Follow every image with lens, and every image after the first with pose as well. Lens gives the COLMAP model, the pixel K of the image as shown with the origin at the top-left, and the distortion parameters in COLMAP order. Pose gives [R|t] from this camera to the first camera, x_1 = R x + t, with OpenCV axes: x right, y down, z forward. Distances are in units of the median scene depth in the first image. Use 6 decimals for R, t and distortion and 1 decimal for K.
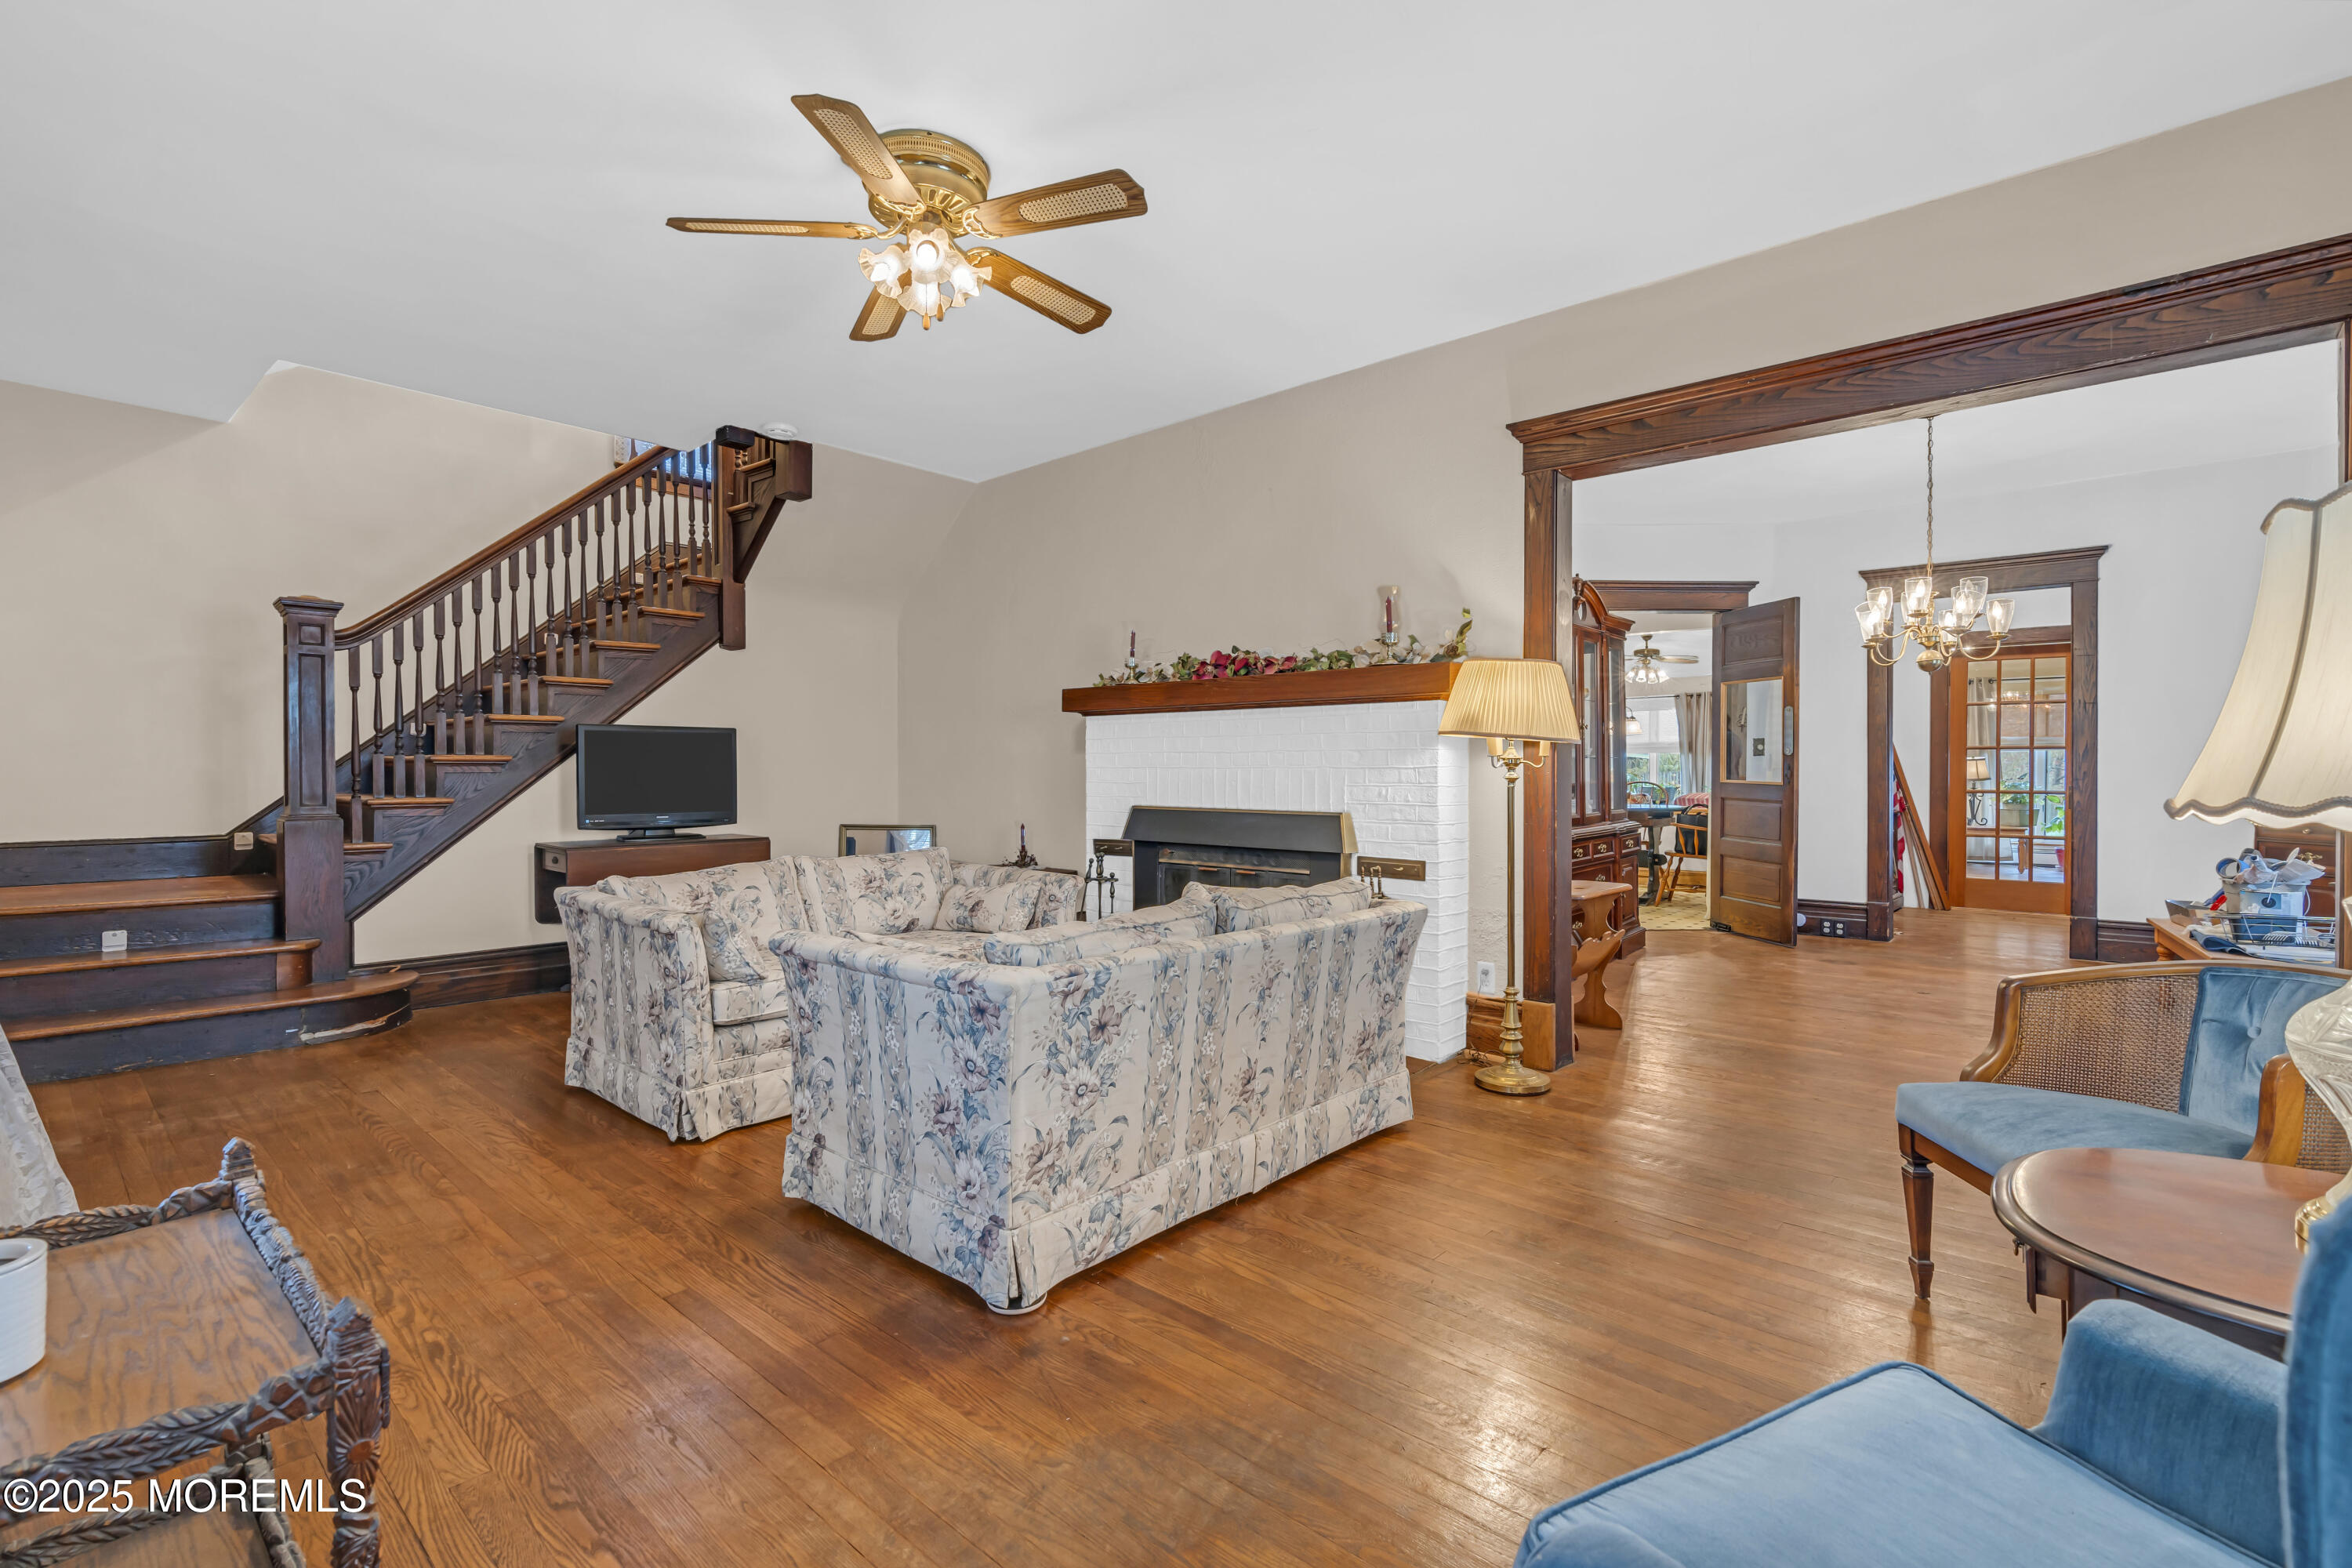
lens RADIAL K [[1116.2, 0, 1215.6], [0, 1116.2, 777.9], [0, 0, 1]] dist [-0.003947, 0.000904]
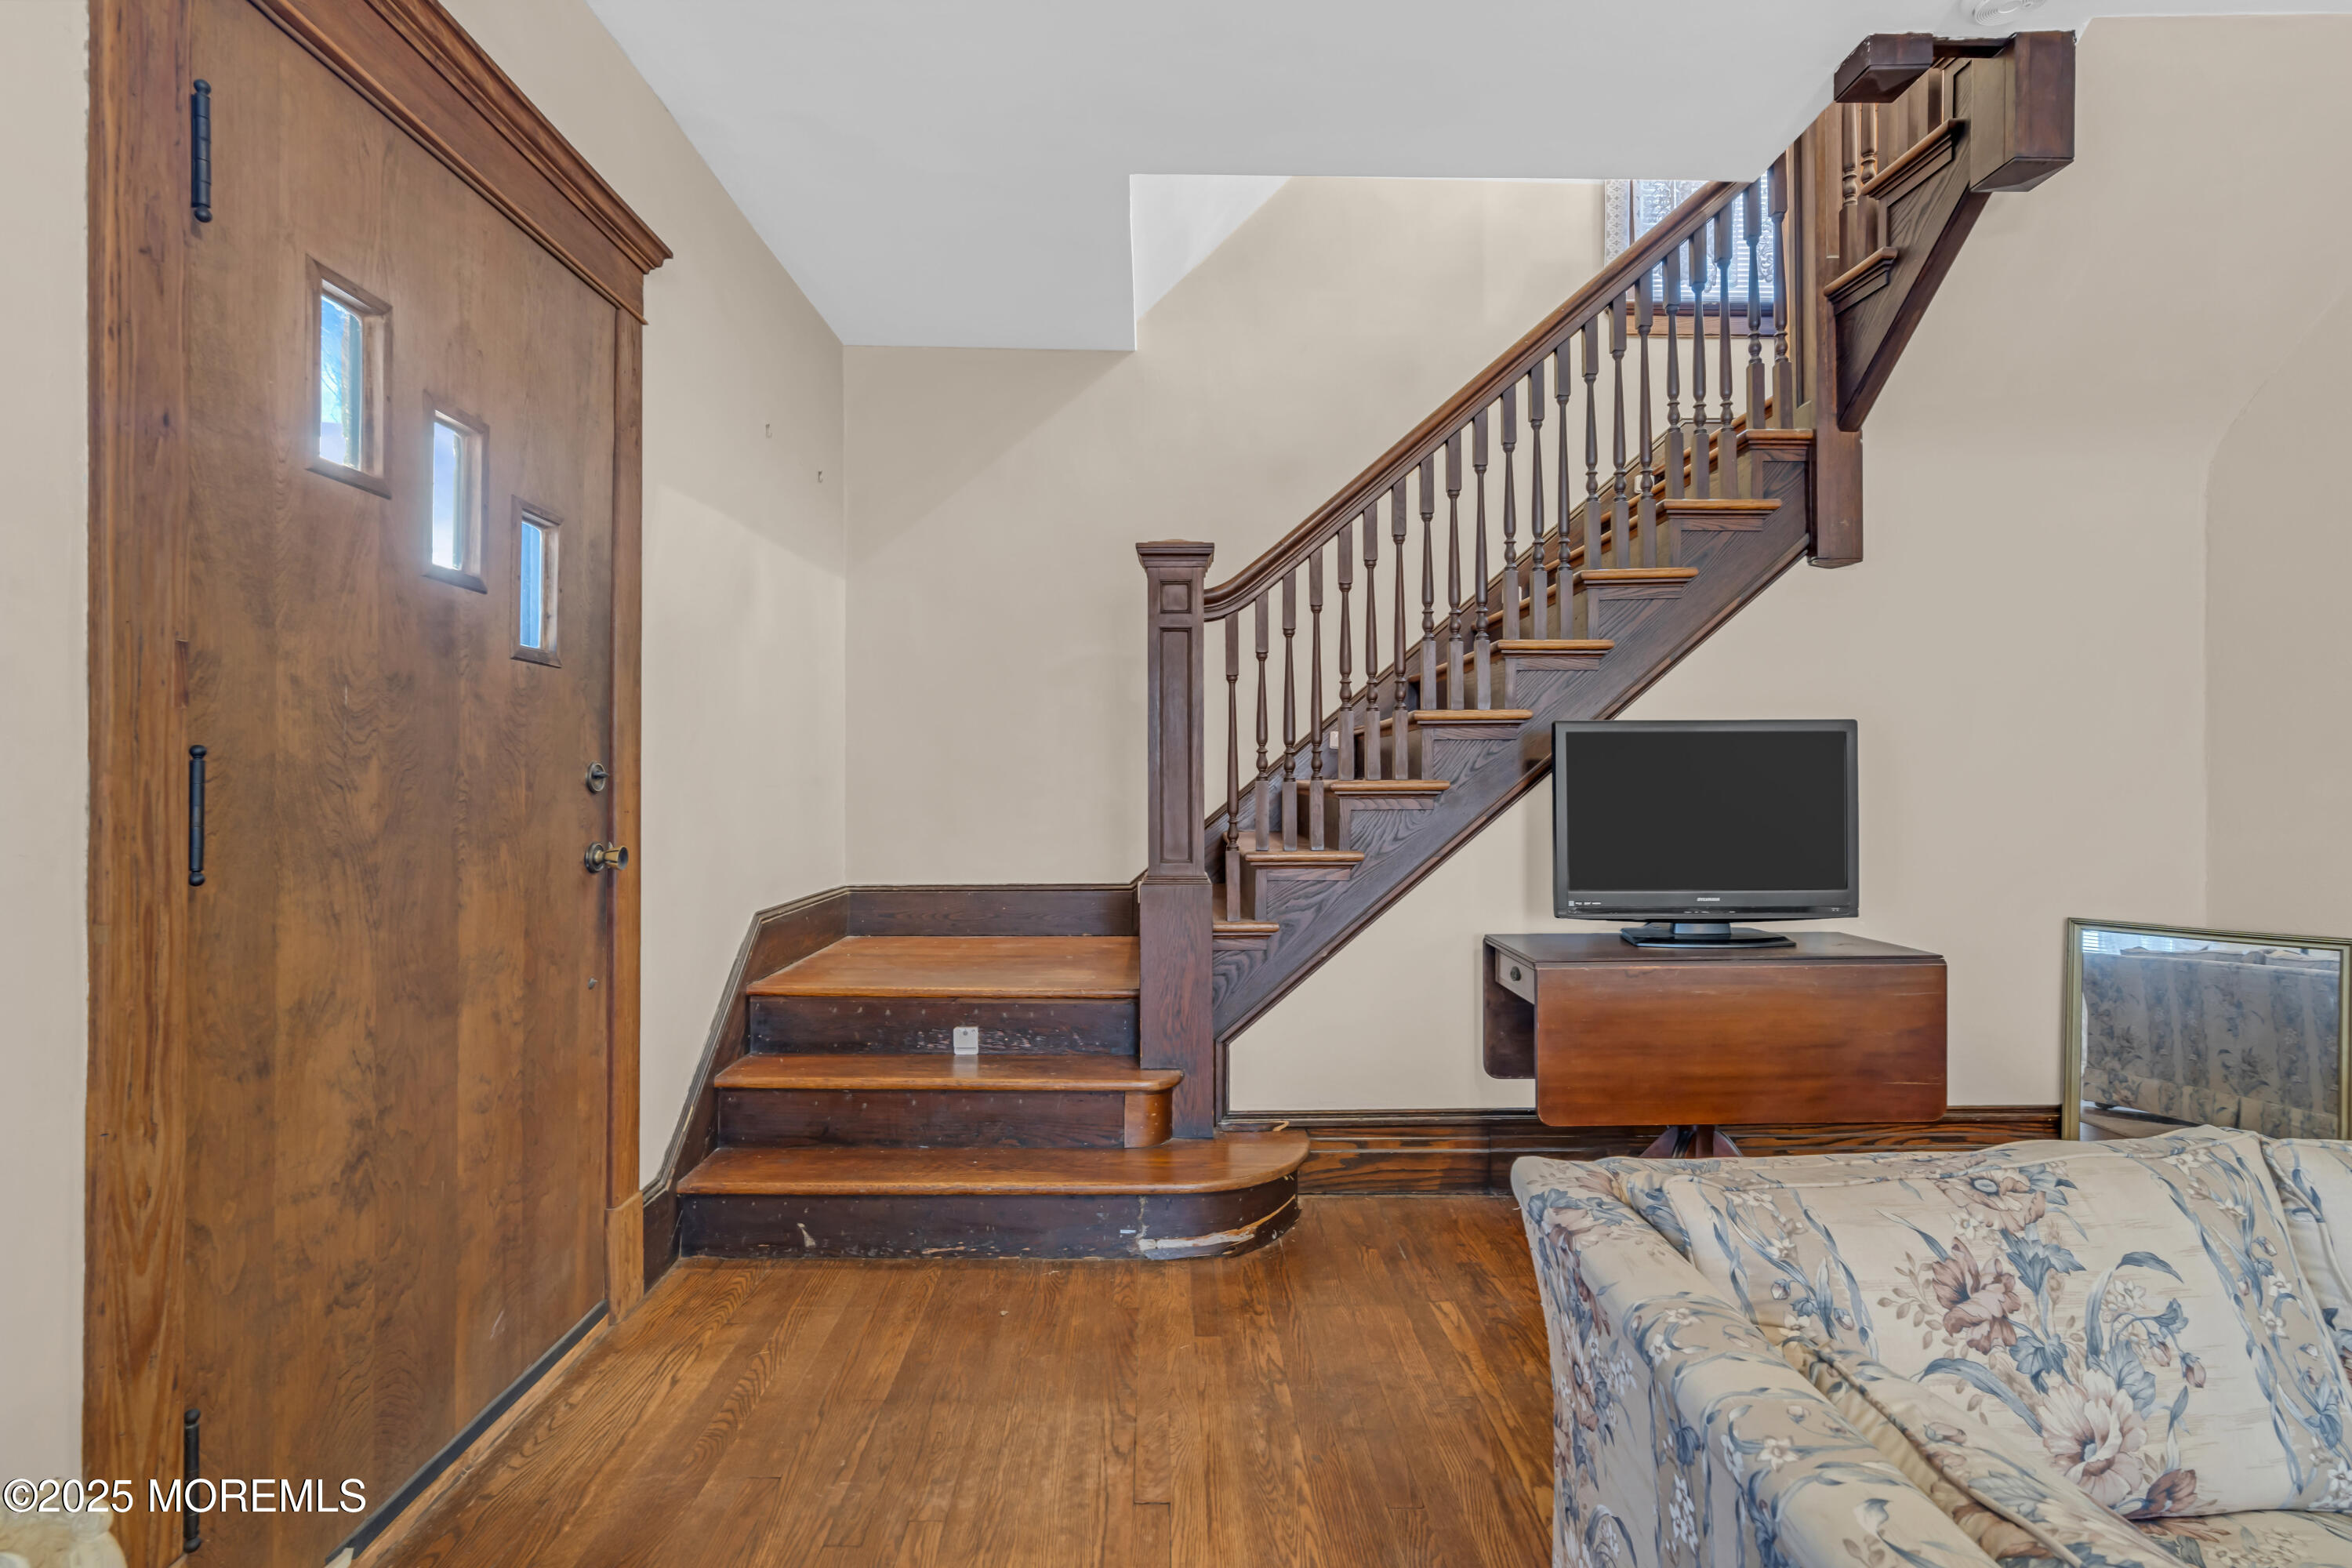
lens RADIAL K [[1094.5, 0, 1154.3], [0, 1094.5, 784.2], [0, 0, 1]] dist [0.000461, 0.000906]
pose [[0.652944, -0.000297, -0.757406, -0.311109], [-0.001731, 0.999997, -0.001884, -0.017415], [0.757404, 0.002541, 0.652942, 0.531213]]
